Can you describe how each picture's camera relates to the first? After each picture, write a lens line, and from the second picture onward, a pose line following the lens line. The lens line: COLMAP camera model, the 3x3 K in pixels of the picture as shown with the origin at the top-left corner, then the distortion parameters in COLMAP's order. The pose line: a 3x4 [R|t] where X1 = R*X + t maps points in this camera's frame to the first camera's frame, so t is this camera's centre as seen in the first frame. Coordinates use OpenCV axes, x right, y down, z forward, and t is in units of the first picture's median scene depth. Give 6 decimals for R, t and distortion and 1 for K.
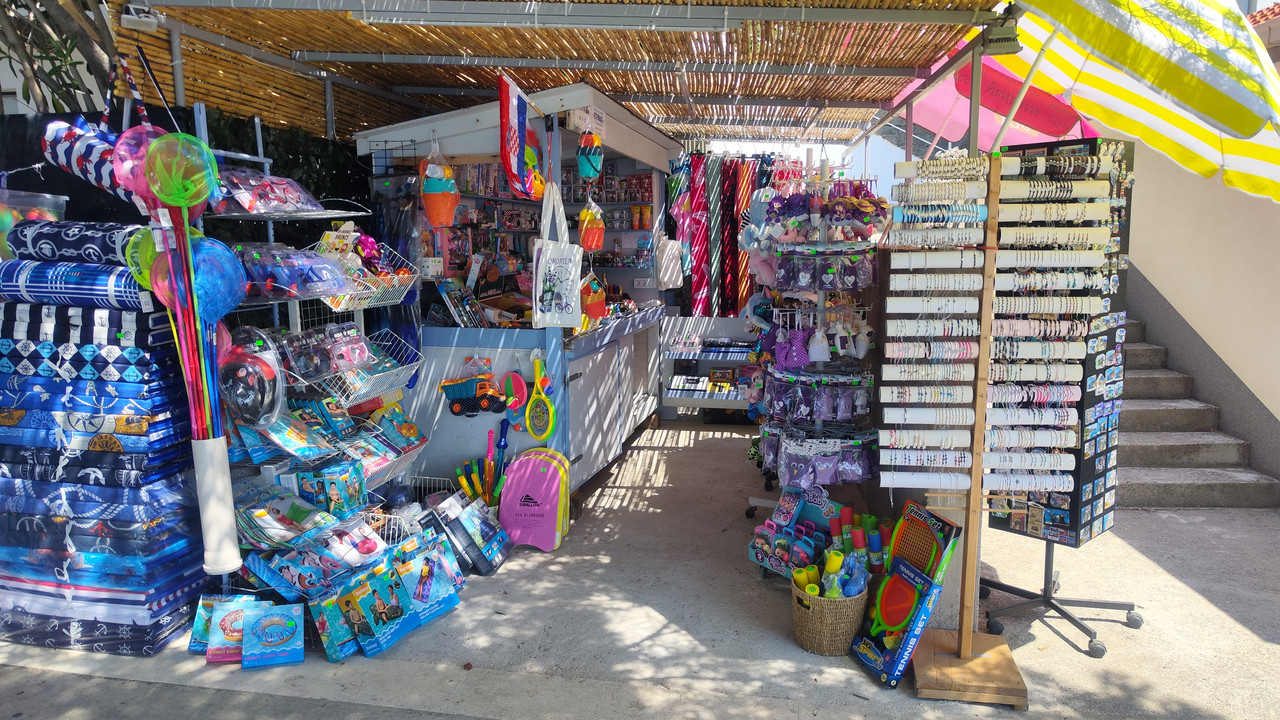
lens RADIAL K [[865.7, 0, 641.8], [0, 865.7, 367.0], [0, 0, 1]] dist [0.041236, -0.042950]
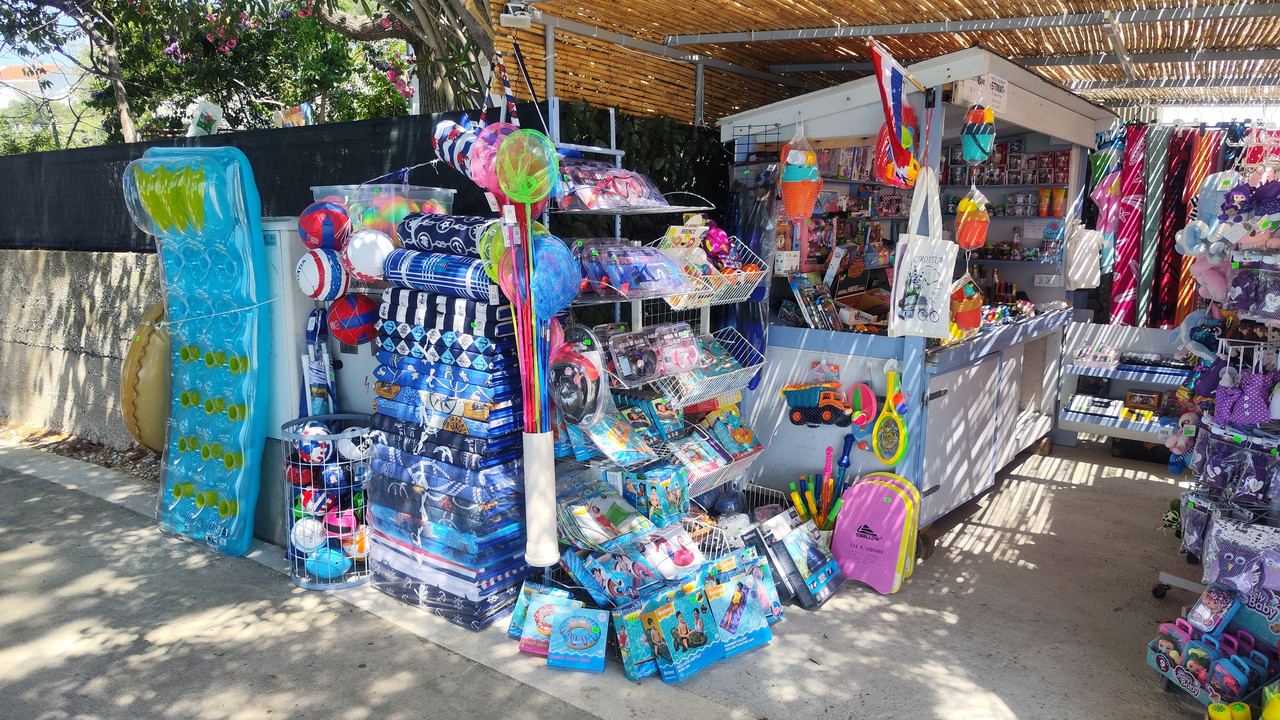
lens RADIAL K [[865.7, 0, 641.8], [0, 865.7, 367.0], [0, 0, 1]] dist [0.041236, -0.042950]
pose [[0.900344, 0.087452, -0.426302, 0.029113], [-0.075438, 0.996134, 0.045023, -0.040042], [0.428591, -0.008377, 0.903460, 0.119311]]
